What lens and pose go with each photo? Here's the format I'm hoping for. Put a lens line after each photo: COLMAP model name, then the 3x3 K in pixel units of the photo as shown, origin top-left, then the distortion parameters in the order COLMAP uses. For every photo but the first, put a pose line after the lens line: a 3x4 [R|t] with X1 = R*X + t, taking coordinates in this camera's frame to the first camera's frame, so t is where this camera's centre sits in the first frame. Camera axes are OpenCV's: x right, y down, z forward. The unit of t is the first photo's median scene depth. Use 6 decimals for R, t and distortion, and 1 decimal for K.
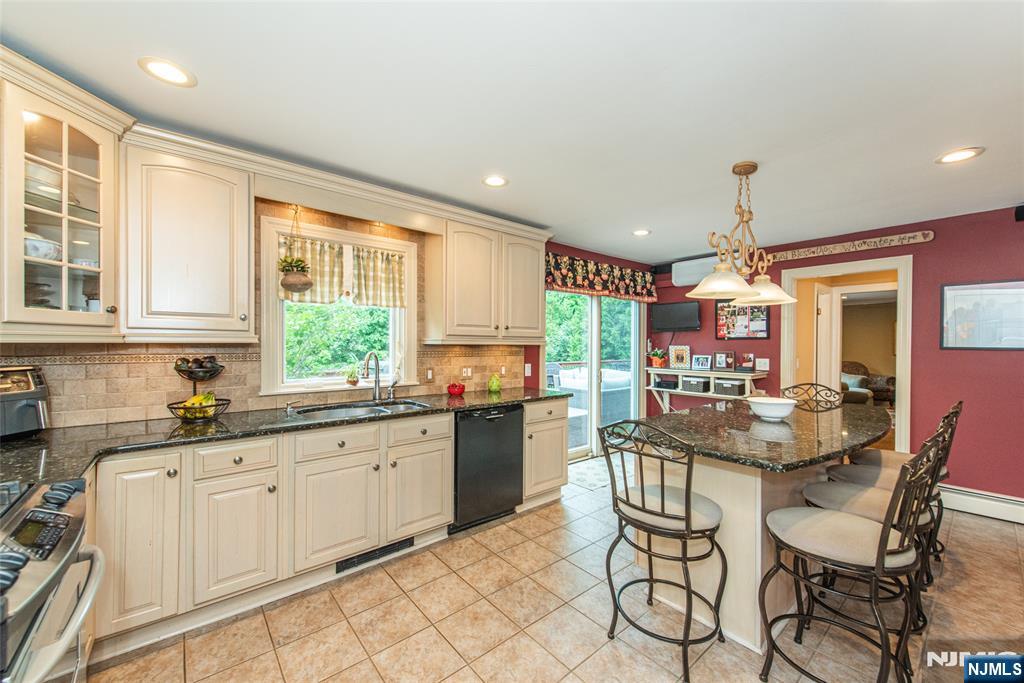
lens RADIAL K [[406.5, 0, 512.1], [0, 406.5, 343.9], [0, 0, 1]] dist [-0.000904, -0.000280]
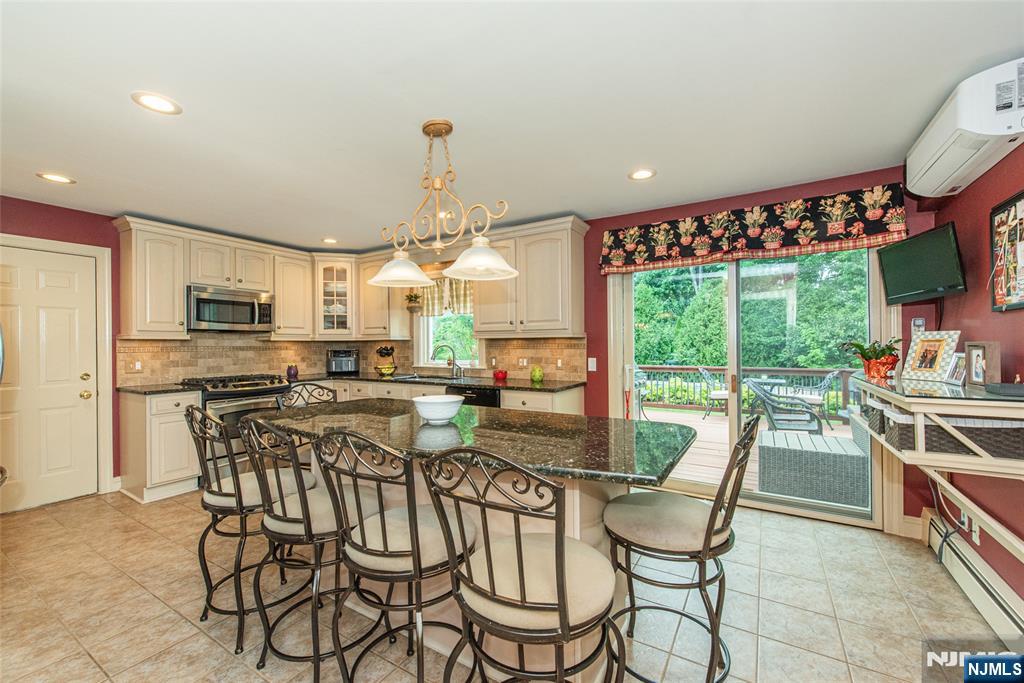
lens RADIAL K [[406.5, 0, 512.8], [0, 406.5, 344.5], [0, 0, 1]] dist [-0.000904, -0.000280]
pose [[0.306213, -0.008524, -0.951925, 0.840854], [0.007736, 0.999949, -0.006466, 0.022477], [0.951931, -0.005384, 0.306264, 0.525714]]
